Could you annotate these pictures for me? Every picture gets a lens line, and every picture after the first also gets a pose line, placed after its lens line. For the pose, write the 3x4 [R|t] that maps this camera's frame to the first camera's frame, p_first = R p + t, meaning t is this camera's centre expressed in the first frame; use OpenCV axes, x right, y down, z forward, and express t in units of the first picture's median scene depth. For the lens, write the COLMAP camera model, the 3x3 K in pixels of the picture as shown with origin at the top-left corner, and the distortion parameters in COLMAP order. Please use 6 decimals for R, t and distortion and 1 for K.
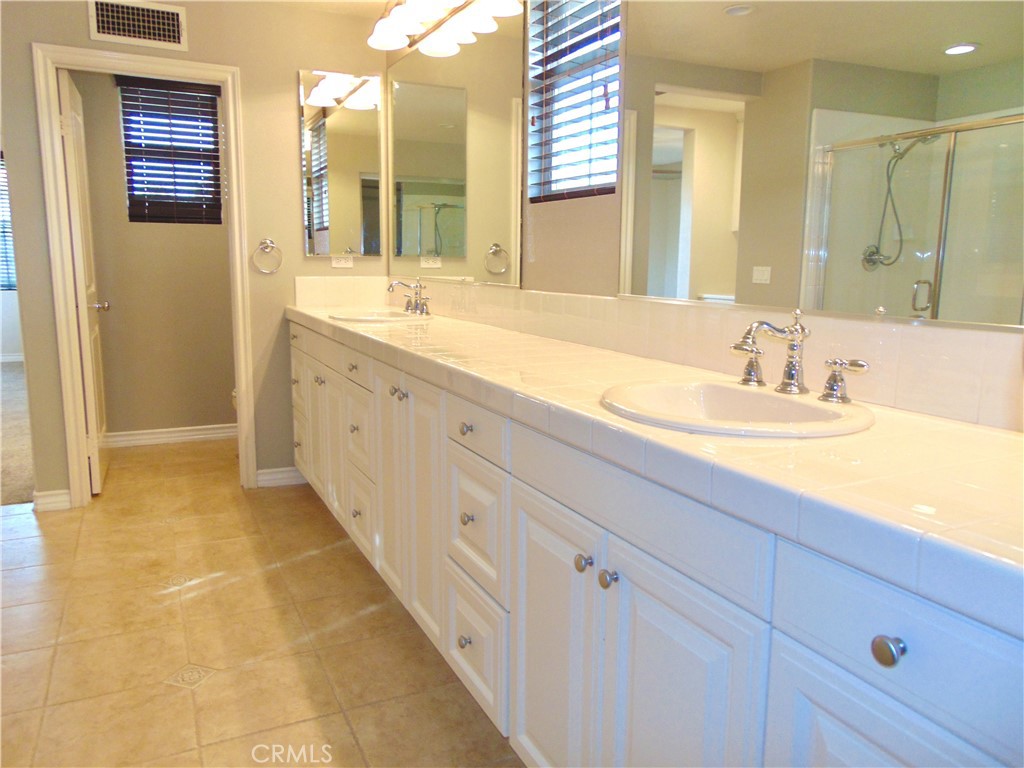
lens RADIAL K [[772.4, 0, 512.0], [0, 772.4, 384.0], [0, 0, 1]] dist [0.002183, 0.008151]
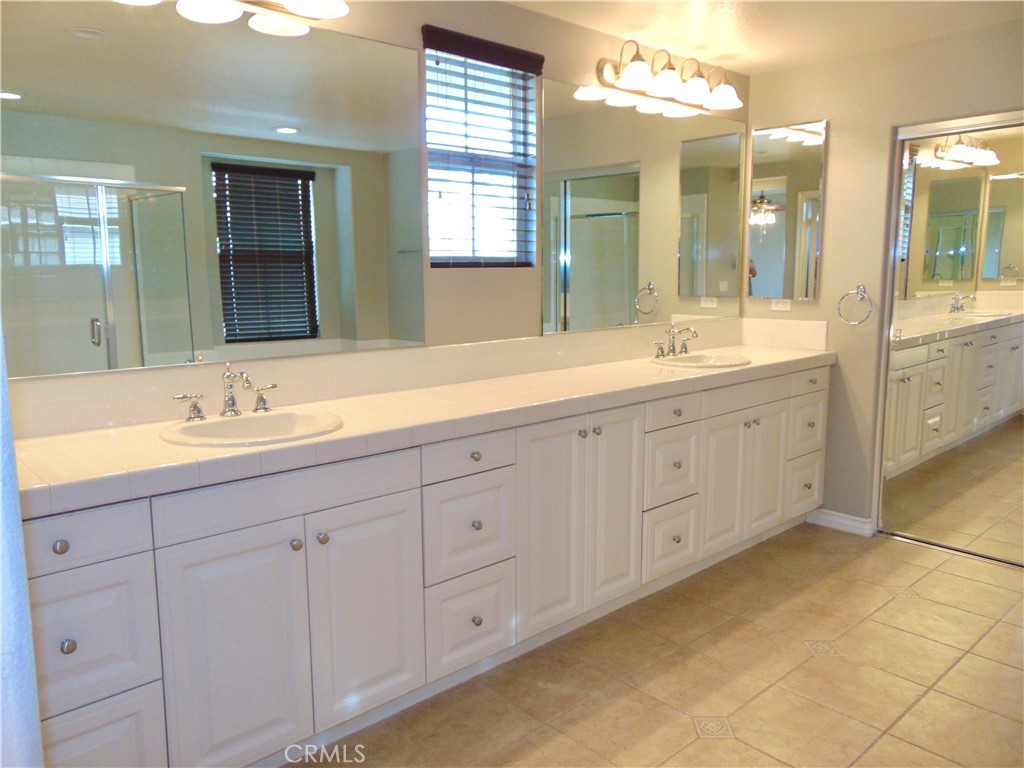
lens RADIAL K [[772.4, 0, 512.0], [0, 772.4, 384.0], [0, 0, 1]] dist [0.002183, 0.008151]
pose [[-0.296069, -0.147046, 0.943780, -0.976166], [0.162592, 0.965900, 0.201498, -0.242644], [-0.941226, 0.213108, -0.262065, 1.132685]]
